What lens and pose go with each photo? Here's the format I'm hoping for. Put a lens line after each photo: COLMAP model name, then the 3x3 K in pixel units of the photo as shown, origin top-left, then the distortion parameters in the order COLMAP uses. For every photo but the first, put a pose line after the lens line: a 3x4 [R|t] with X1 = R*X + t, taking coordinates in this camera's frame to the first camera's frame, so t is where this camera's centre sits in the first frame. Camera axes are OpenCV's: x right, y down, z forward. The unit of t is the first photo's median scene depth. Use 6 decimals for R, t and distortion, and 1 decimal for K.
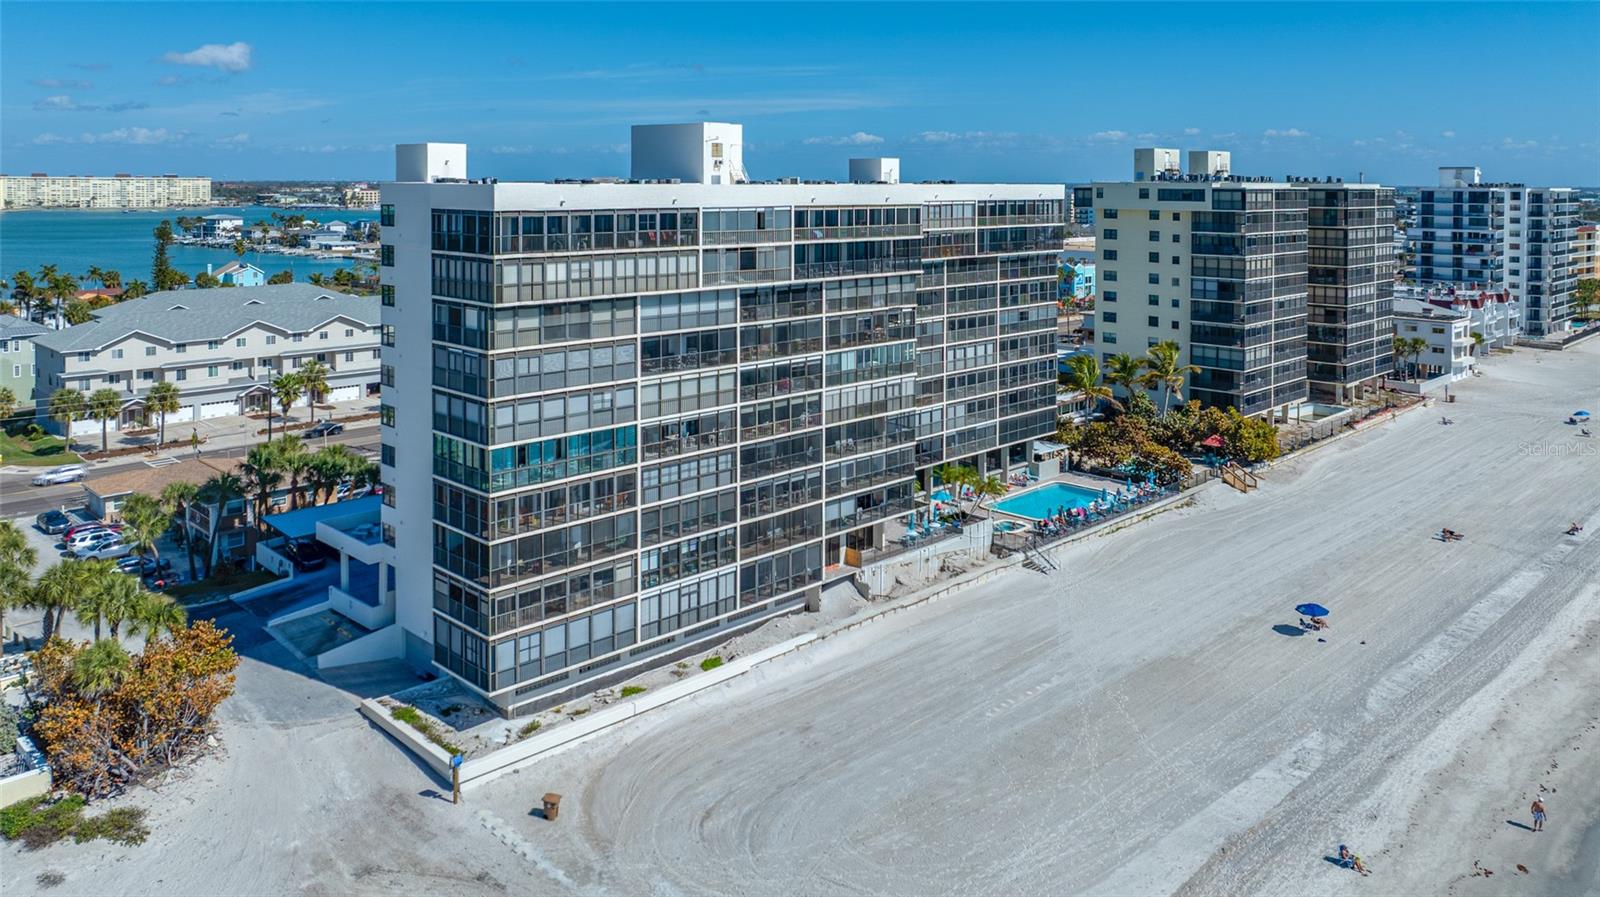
lens RADIAL K [[1182.8, 0, 798.2], [0, 1182.8, 212.4], [0, 0, 1]] dist [-0.005494, 0.002936]
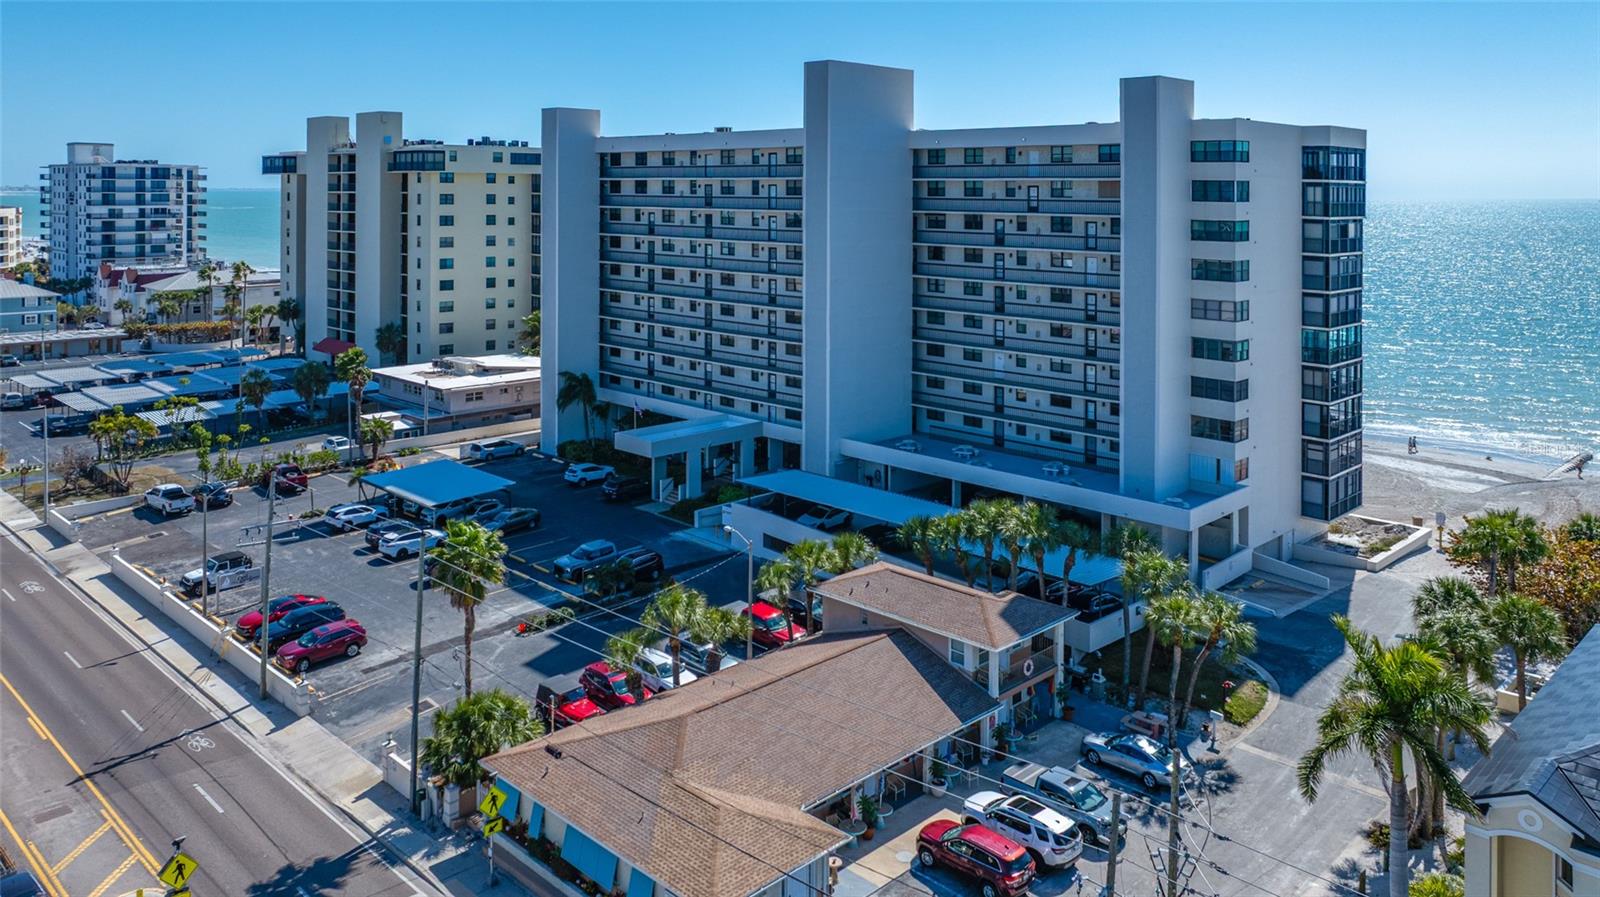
lens RADIAL K [[1182.8, 0, 798.2], [0, 1182.8, 212.4], [0, 0, 1]] dist [-0.005494, 0.002936]
pose [[-0.009509, -0.022100, 0.999711, -1.243140], [0.019015, 0.999571, 0.022278, 0.023752], [-0.999774, 0.019222, -0.009084, 1.282647]]
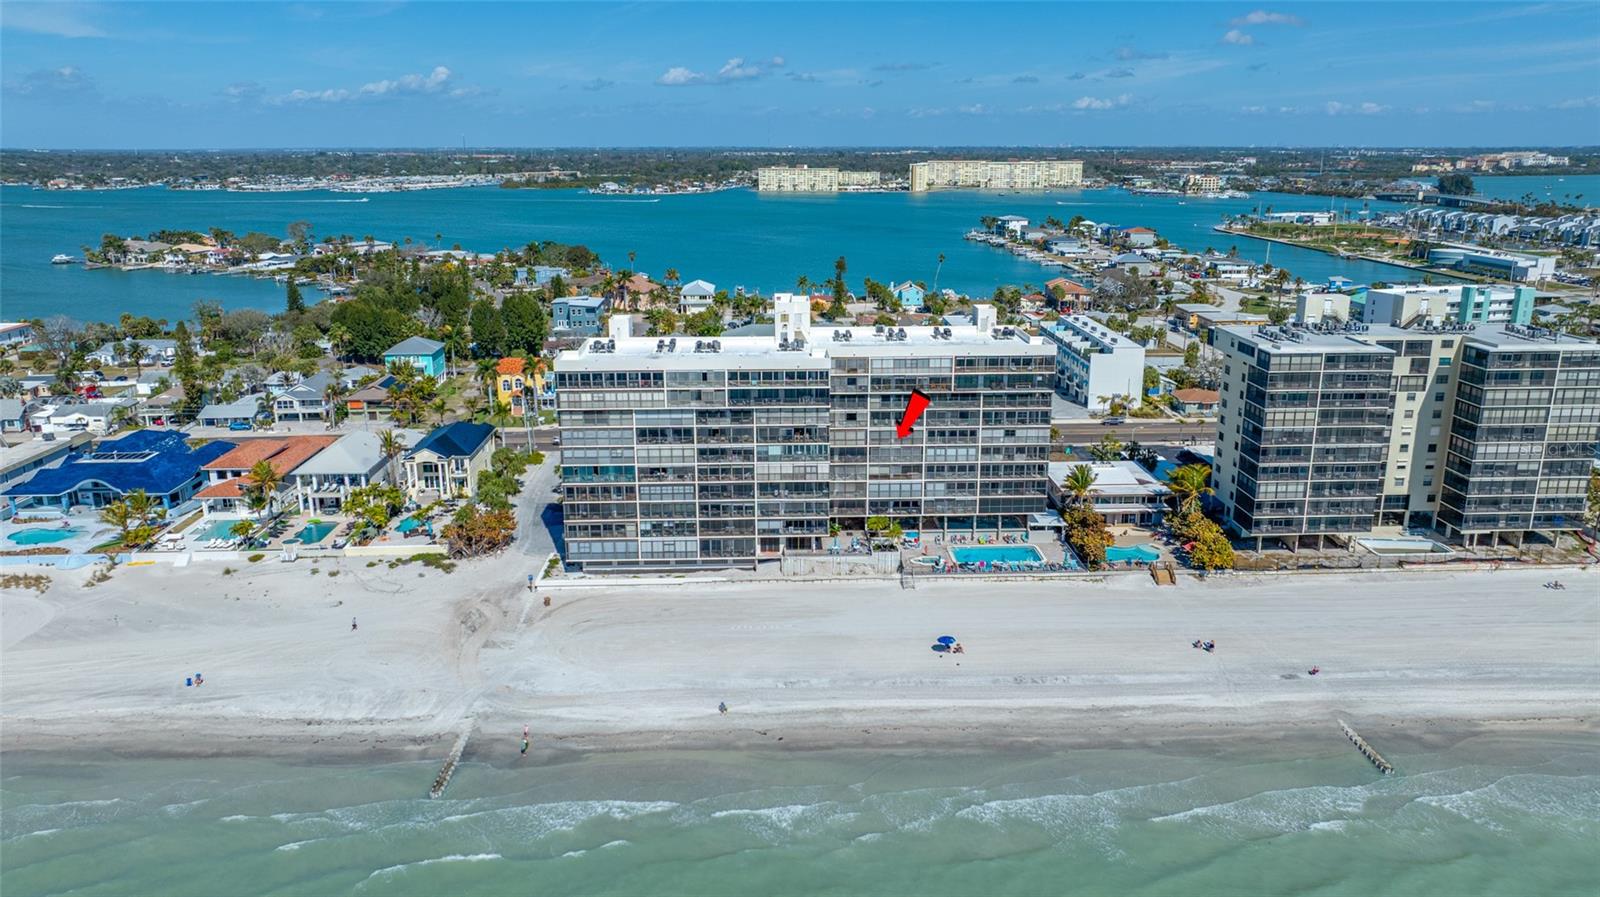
lens RADIAL K [[1144.5, 0, 790.9], [0, 1144.5, 449.6], [0, 0, 1]] dist [-0.010152, -0.000657]
pose [[0.731957, 0.167733, -0.660382, 1.288701], [-0.010414, 0.971866, 0.235304, -0.309834], [0.681271, -0.165355, 0.713111, -0.286698]]
